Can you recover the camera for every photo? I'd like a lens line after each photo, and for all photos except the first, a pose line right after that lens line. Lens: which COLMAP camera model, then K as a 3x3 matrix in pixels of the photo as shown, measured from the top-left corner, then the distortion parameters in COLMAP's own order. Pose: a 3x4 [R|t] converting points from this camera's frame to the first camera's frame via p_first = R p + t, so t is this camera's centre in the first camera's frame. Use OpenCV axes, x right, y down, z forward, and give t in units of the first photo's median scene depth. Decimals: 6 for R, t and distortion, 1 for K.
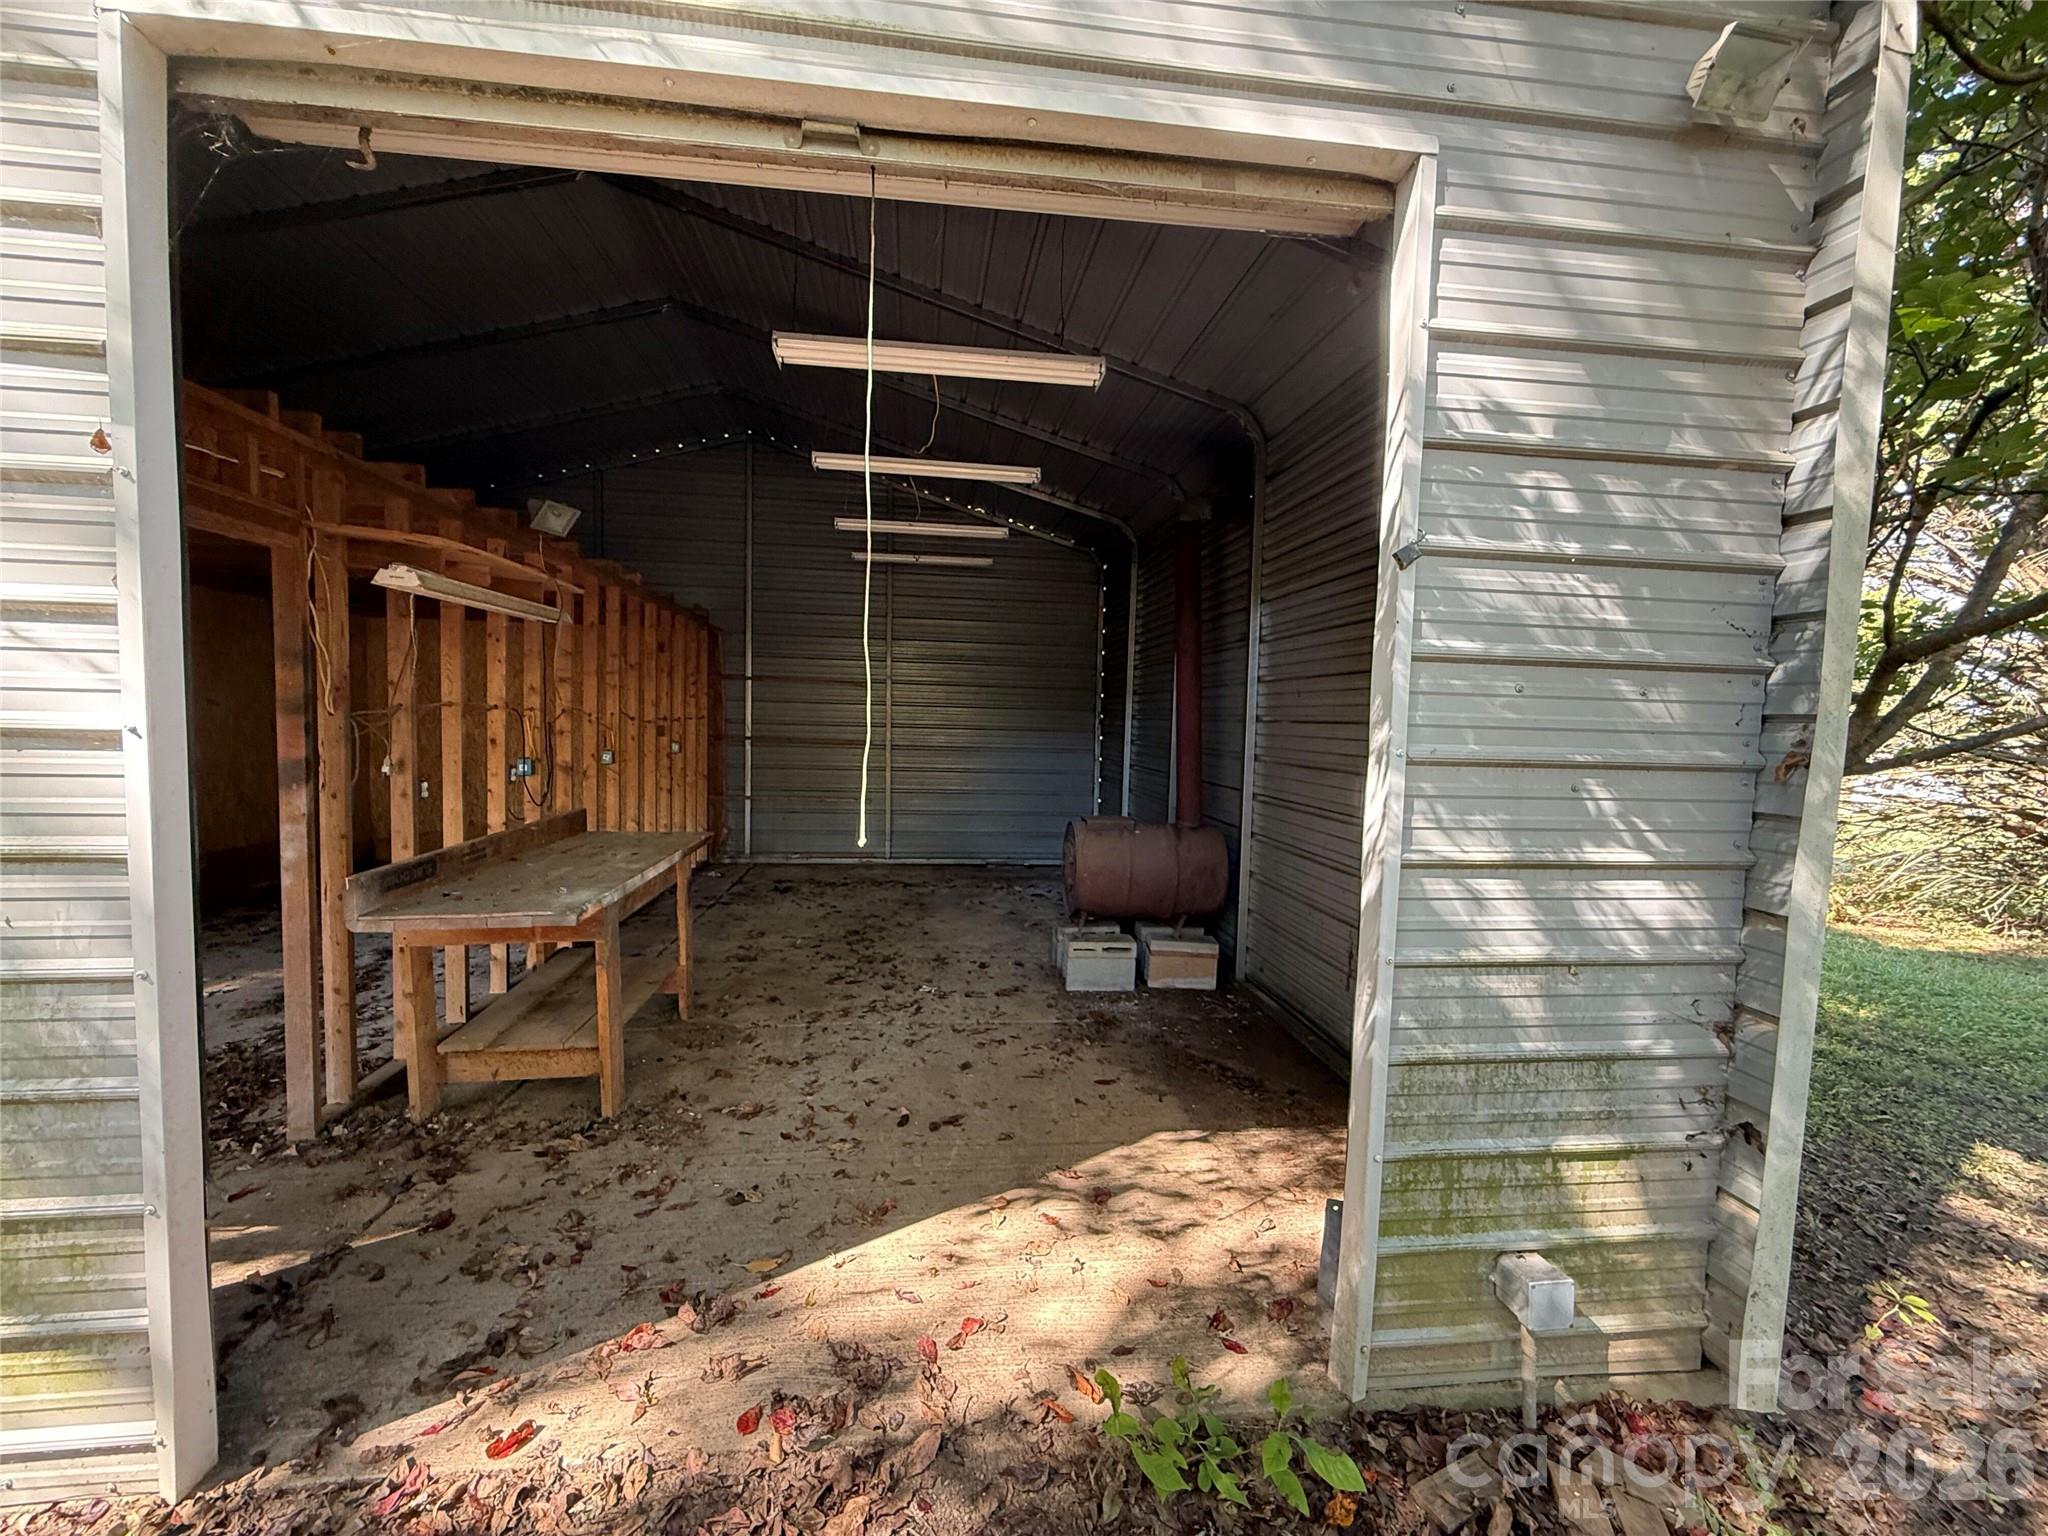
lens RADIAL K [[816.7, 0, 1017.8], [0, 816.7, 769.9], [0, 0, 1]] dist [-0.001337, 0.000609]
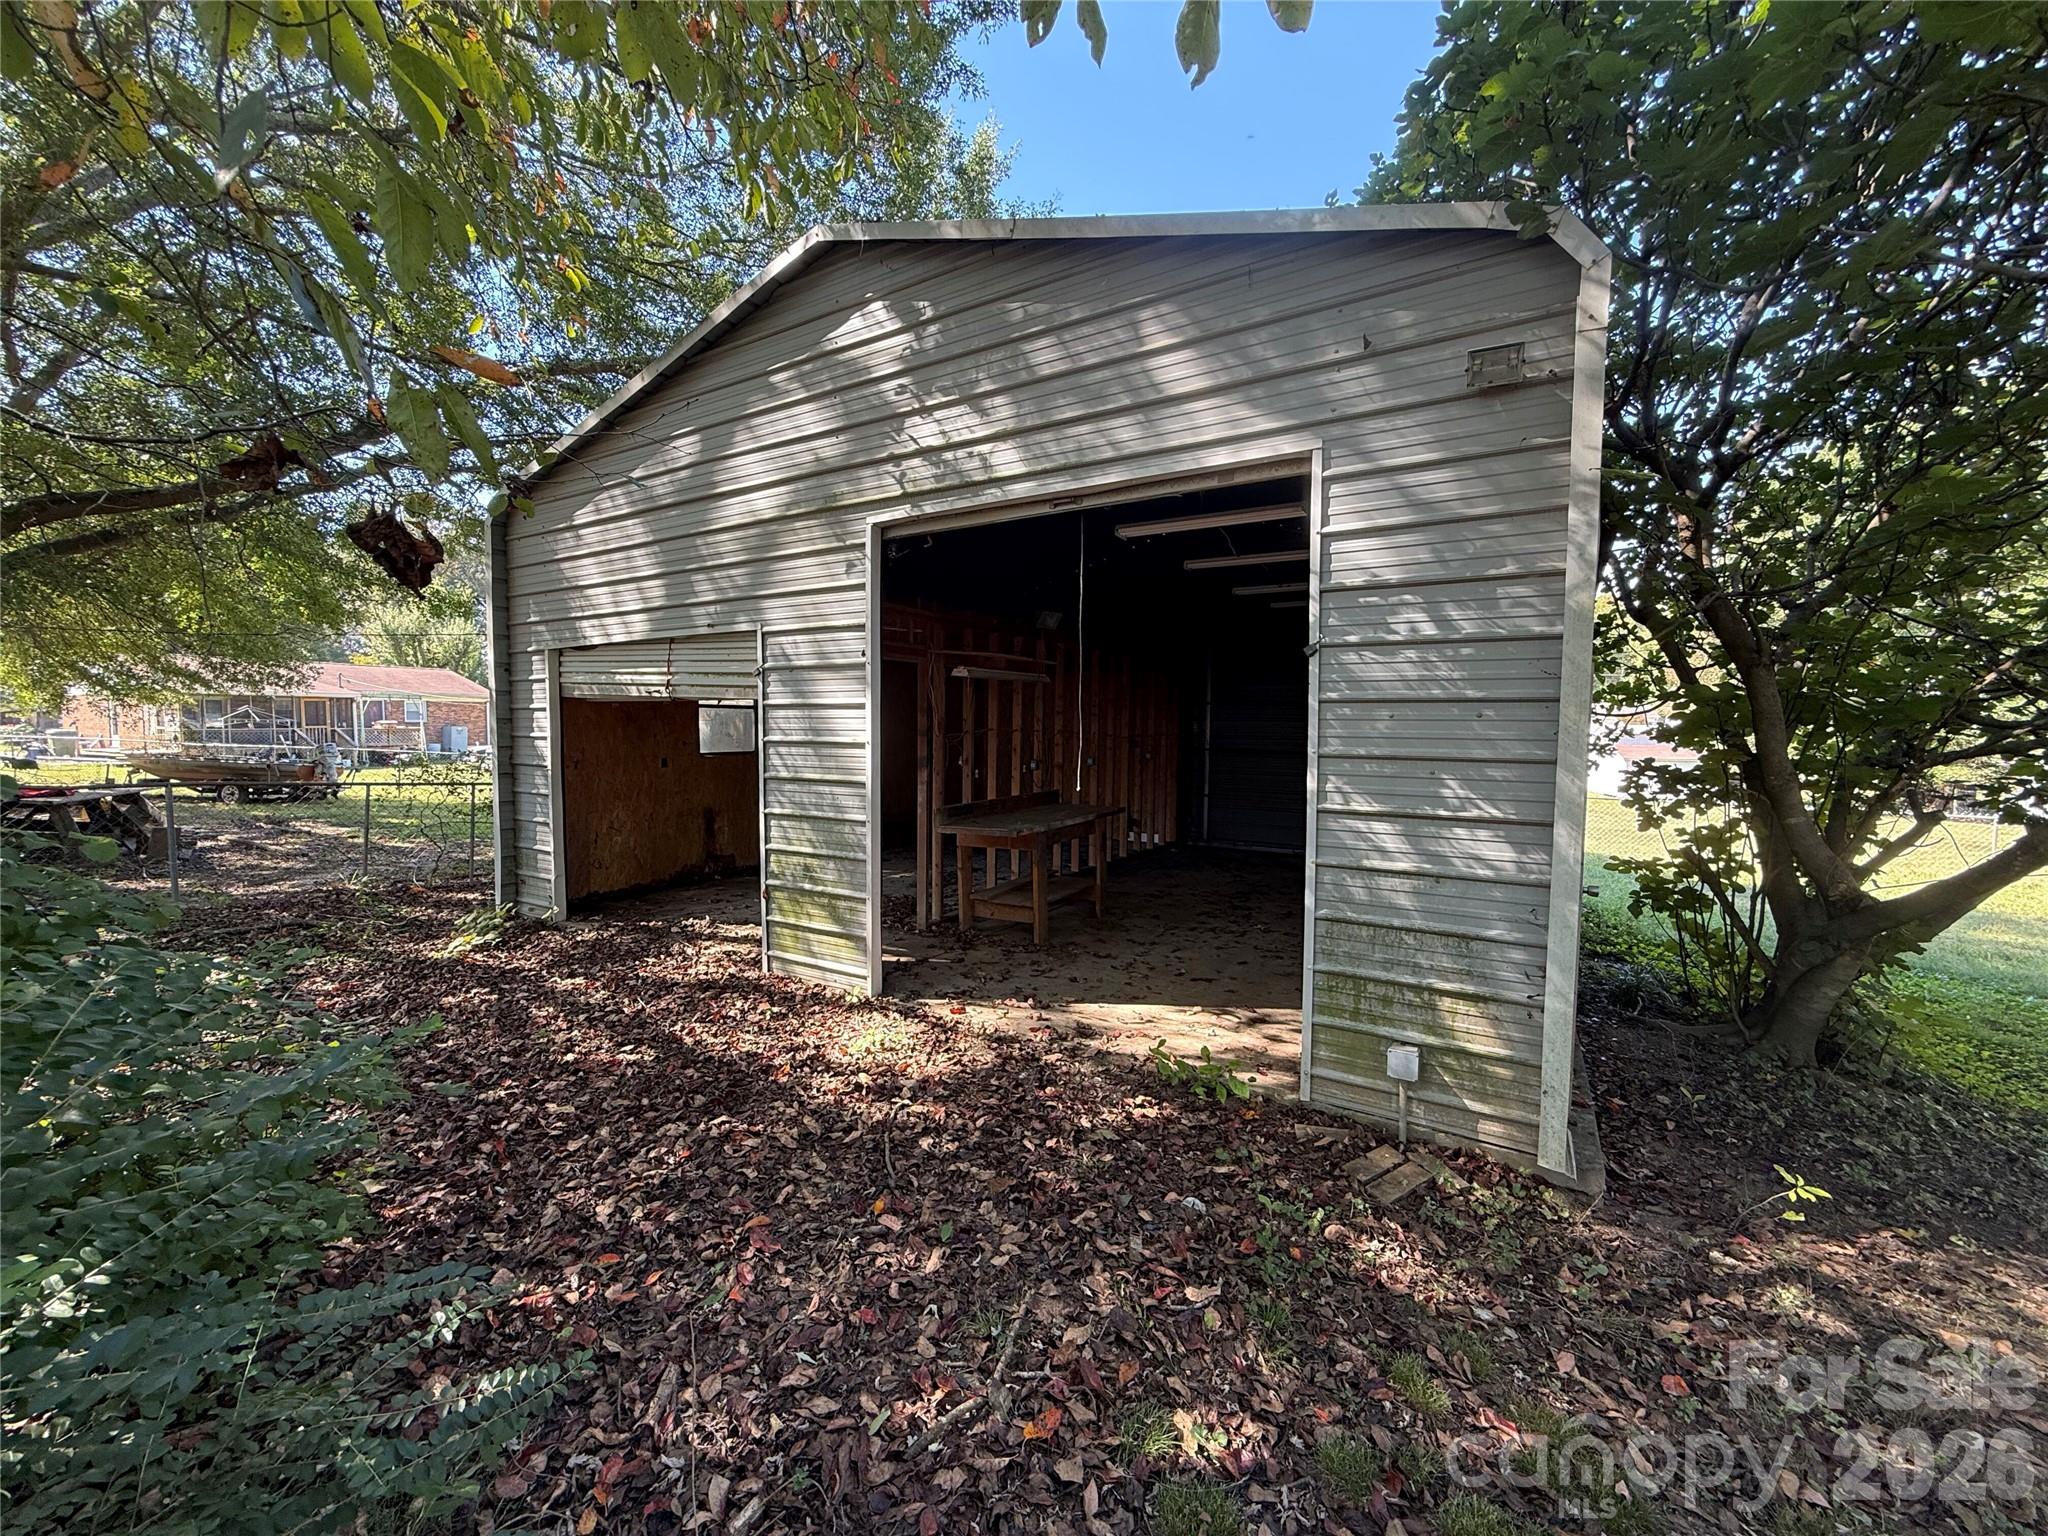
lens RADIAL K [[816.7, 0, 1017.8], [0, 816.7, 769.9], [0, 0, 1]] dist [-0.001337, 0.000609]
pose [[0.784248, 0.015646, -0.620250, 1.039061], [-0.025707, 0.999643, -0.007288, 0.050574], [0.619914, 0.021660, 0.784371, -0.871362]]
